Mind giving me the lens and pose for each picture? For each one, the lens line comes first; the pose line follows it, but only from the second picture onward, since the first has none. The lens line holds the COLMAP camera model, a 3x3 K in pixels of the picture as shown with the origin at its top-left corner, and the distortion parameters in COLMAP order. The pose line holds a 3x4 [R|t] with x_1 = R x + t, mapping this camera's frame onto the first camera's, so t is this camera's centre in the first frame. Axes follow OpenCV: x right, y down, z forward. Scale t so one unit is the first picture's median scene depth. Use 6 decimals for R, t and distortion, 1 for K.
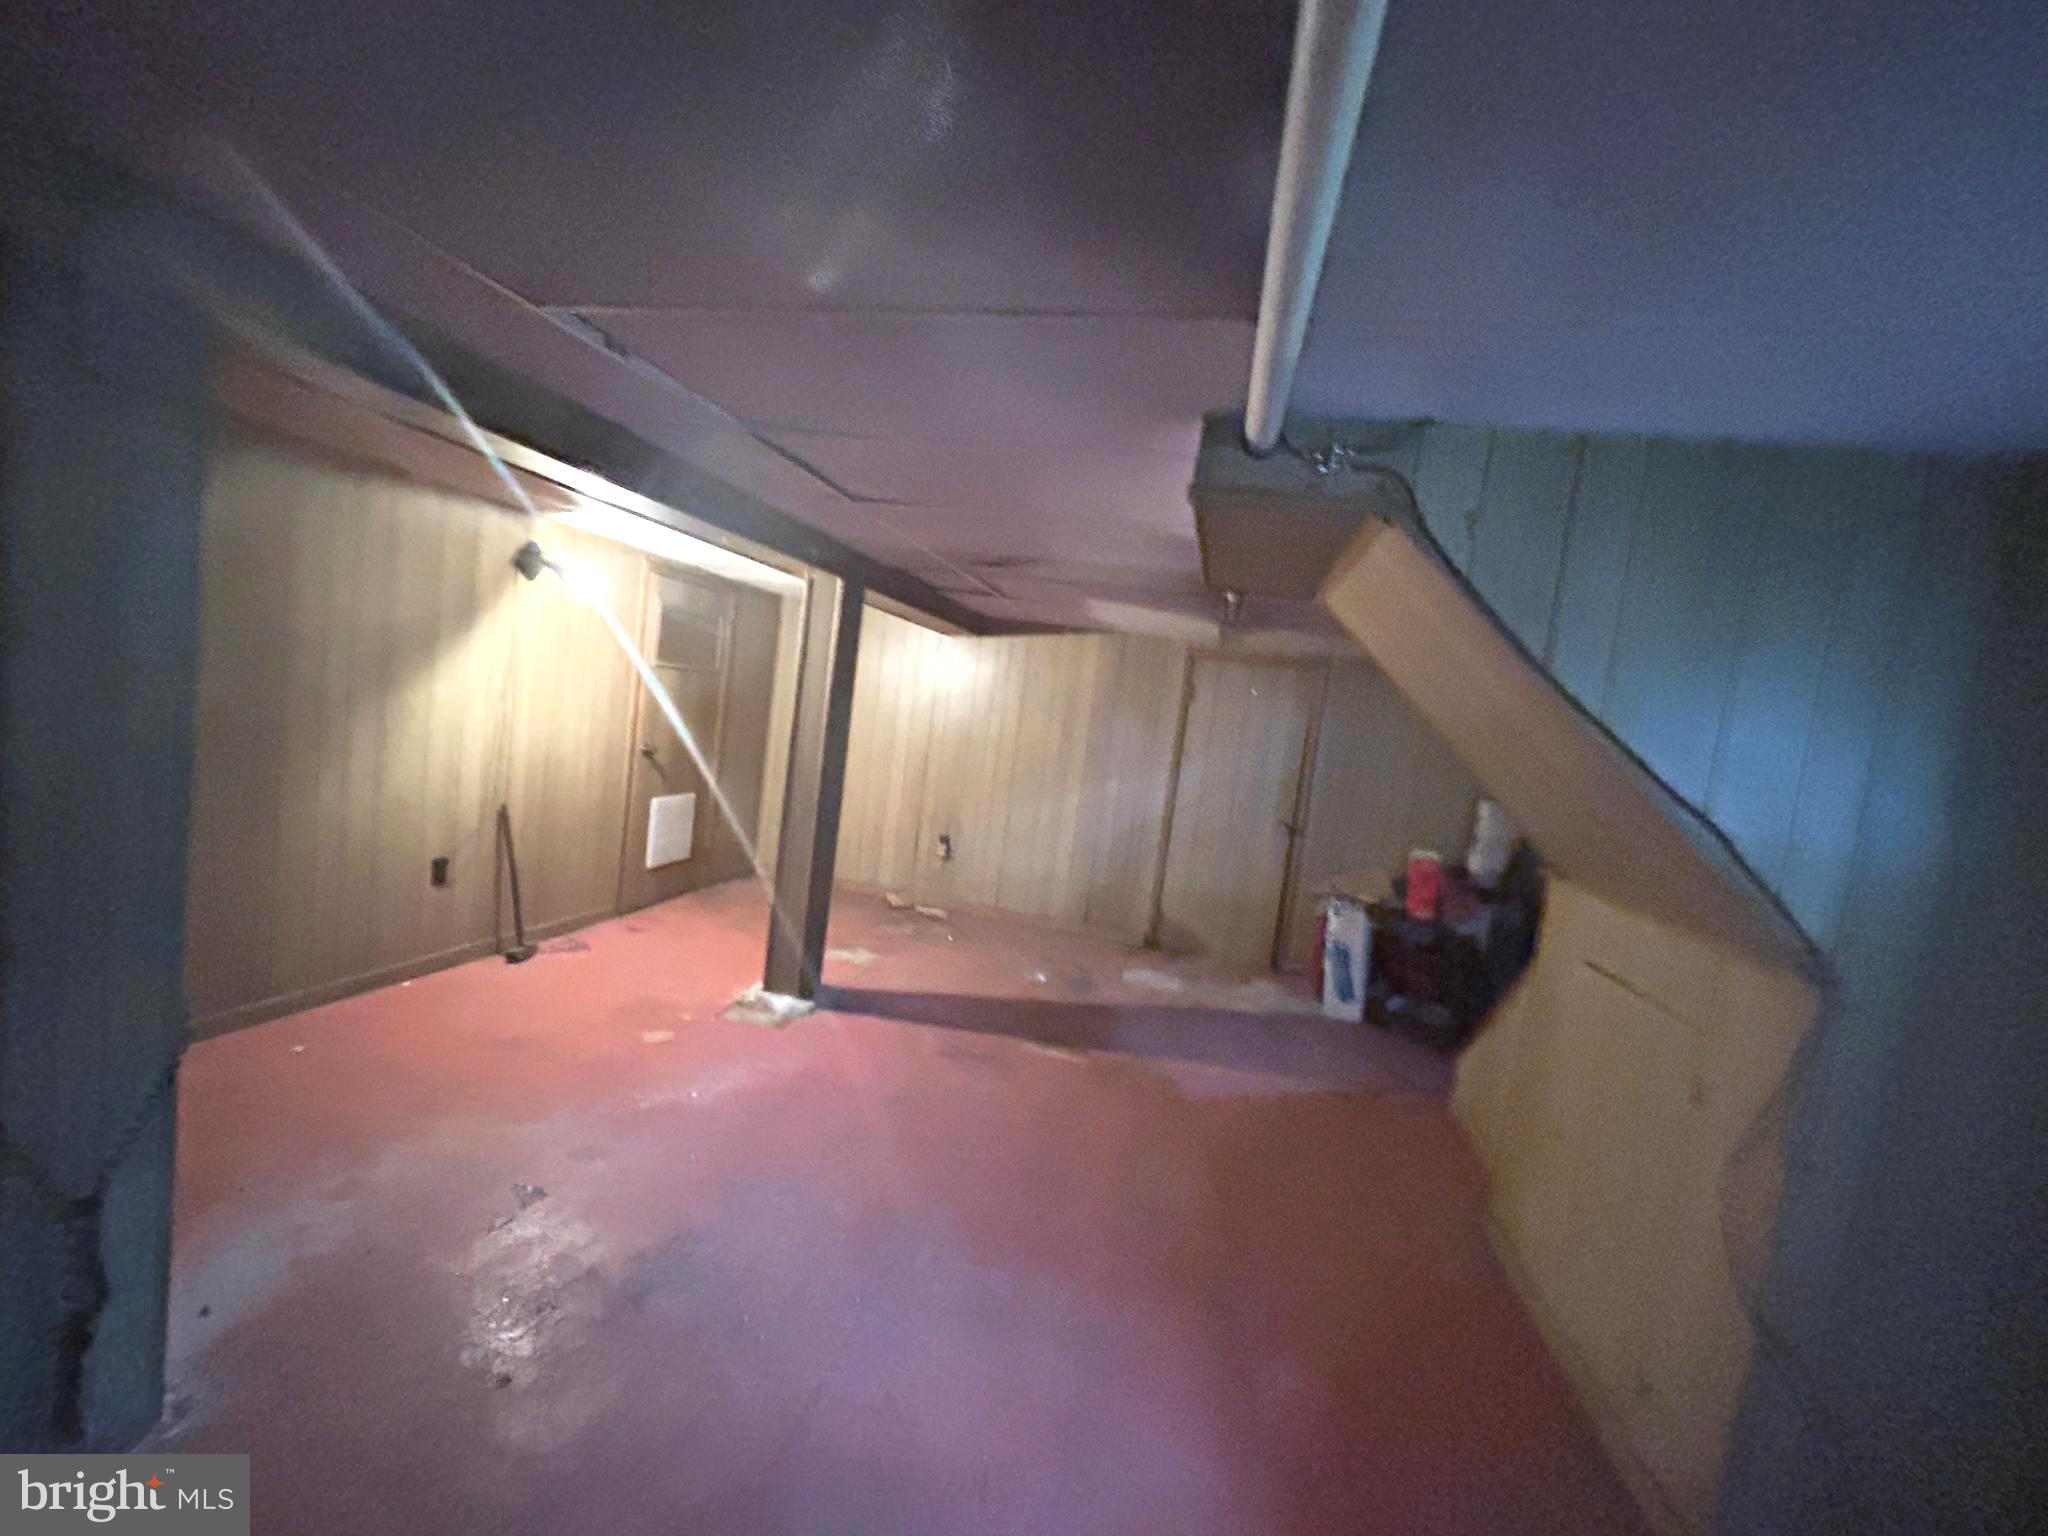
lens RADIAL K [[827.1, 0, 1025.8], [0, 827.1, 765.1], [0, 0, 1]] dist [0.002763, 0.000610]
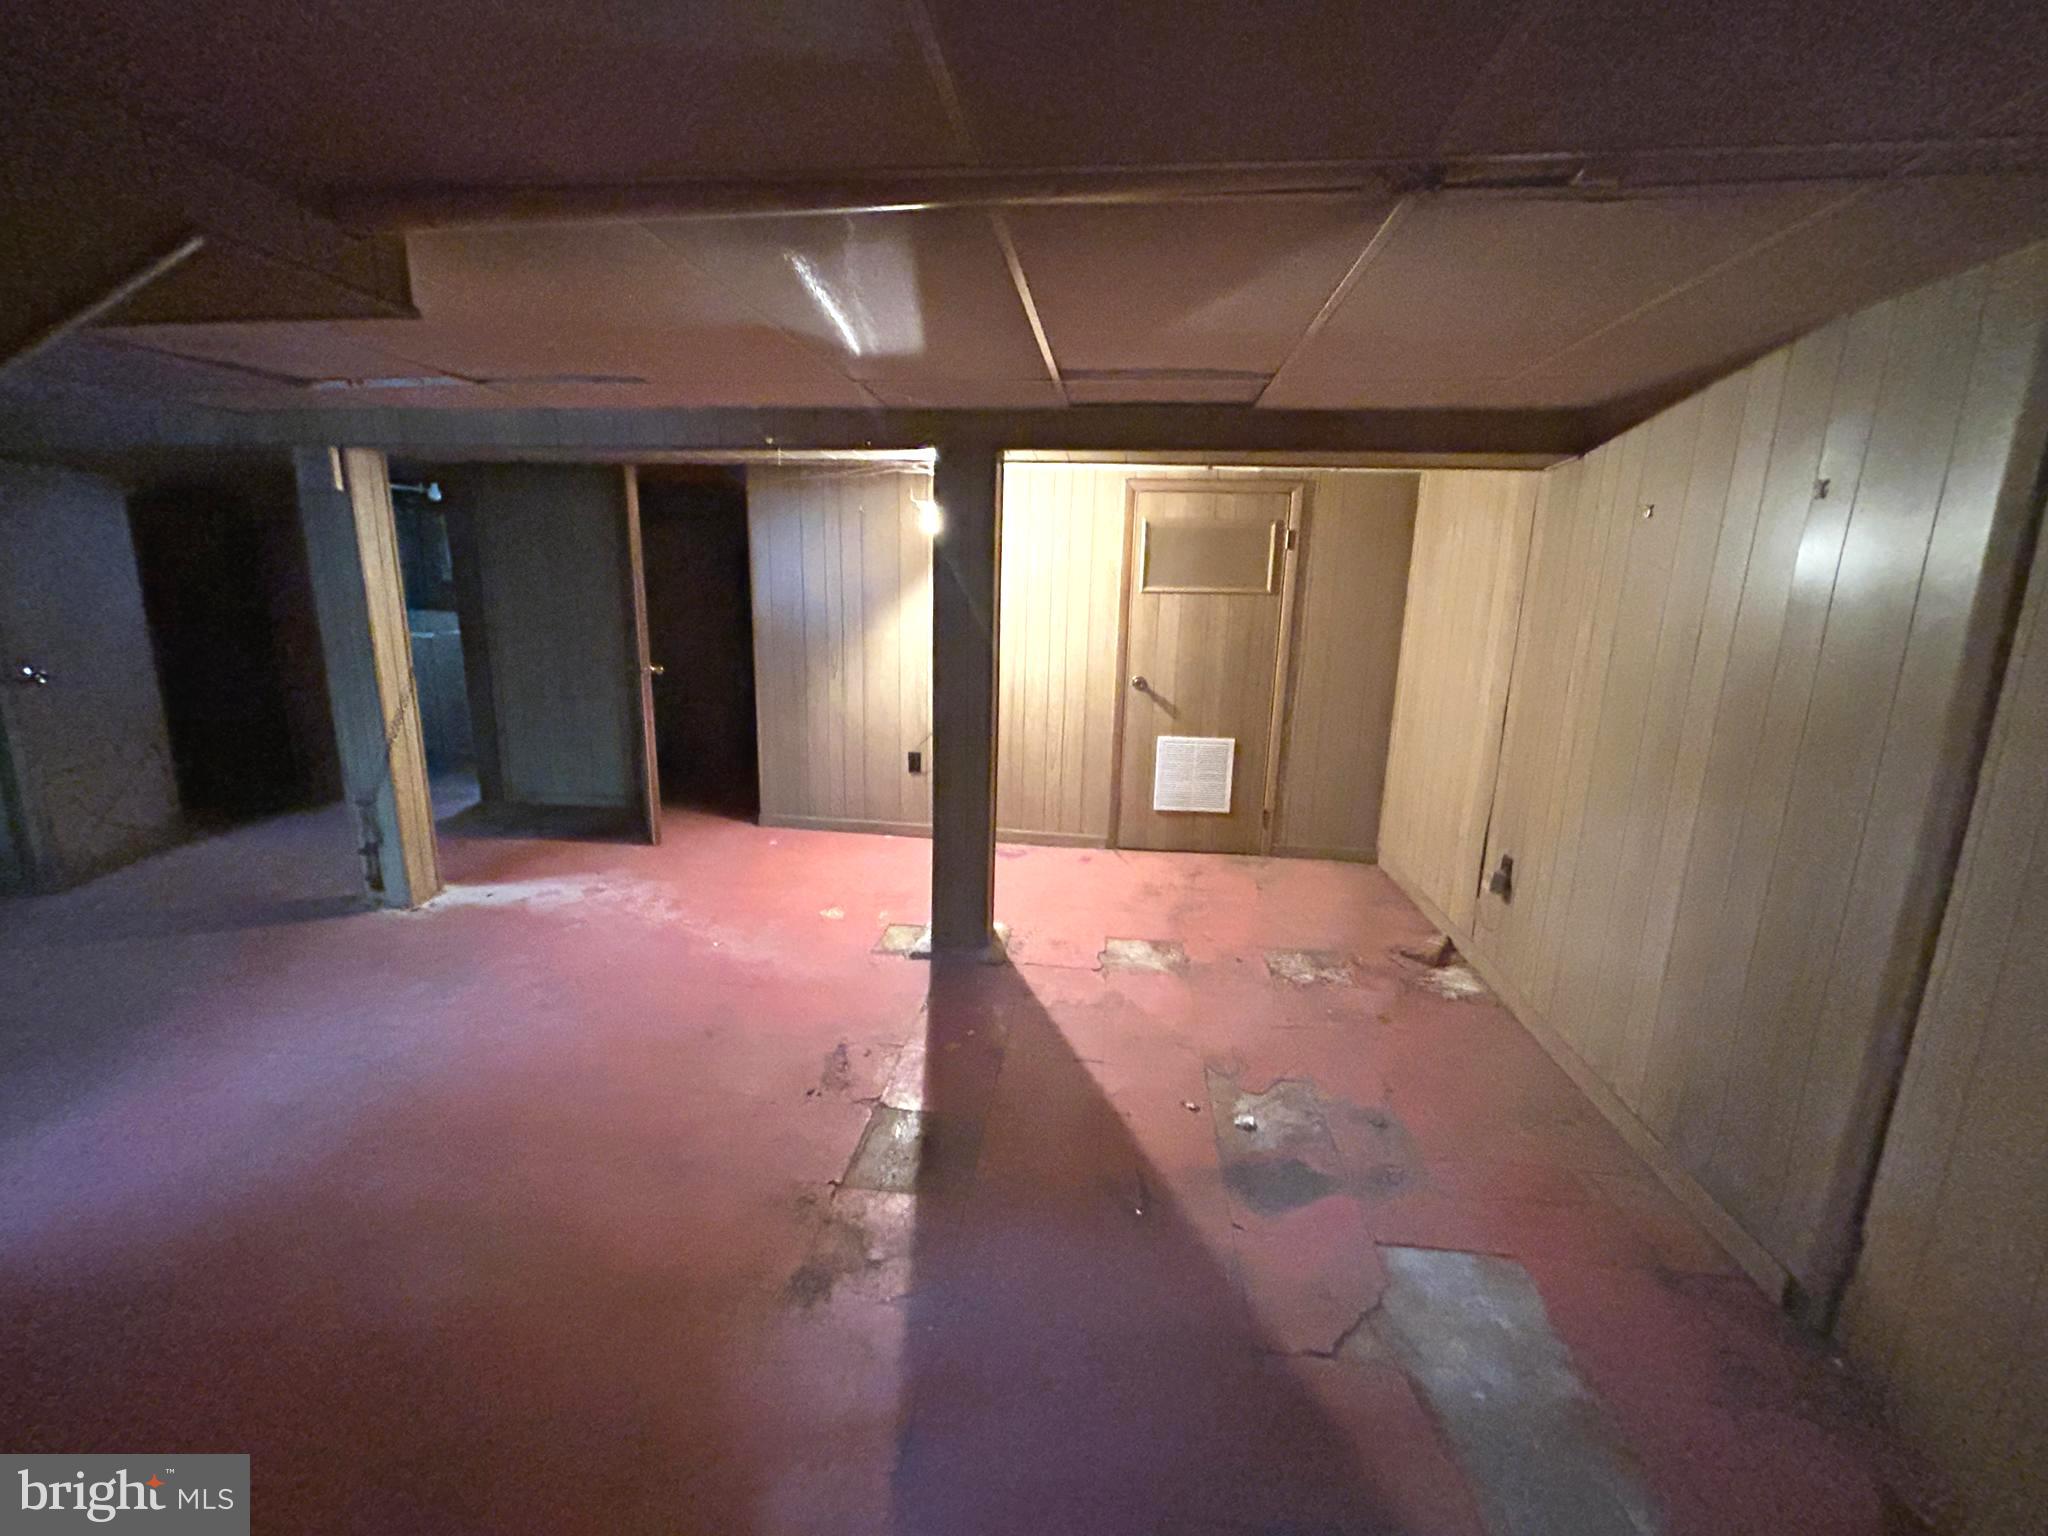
lens RADIAL K [[827.1, 0, 1024.3], [0, 827.1, 771.9], [0, 0, 1]] dist [0.002763, 0.000610]
pose [[0.097717, 0.095645, -0.990608, 0.628444], [-0.073765, 0.993329, 0.088631, 0.012381], [0.992477, 0.064412, 0.104120, 1.029581]]
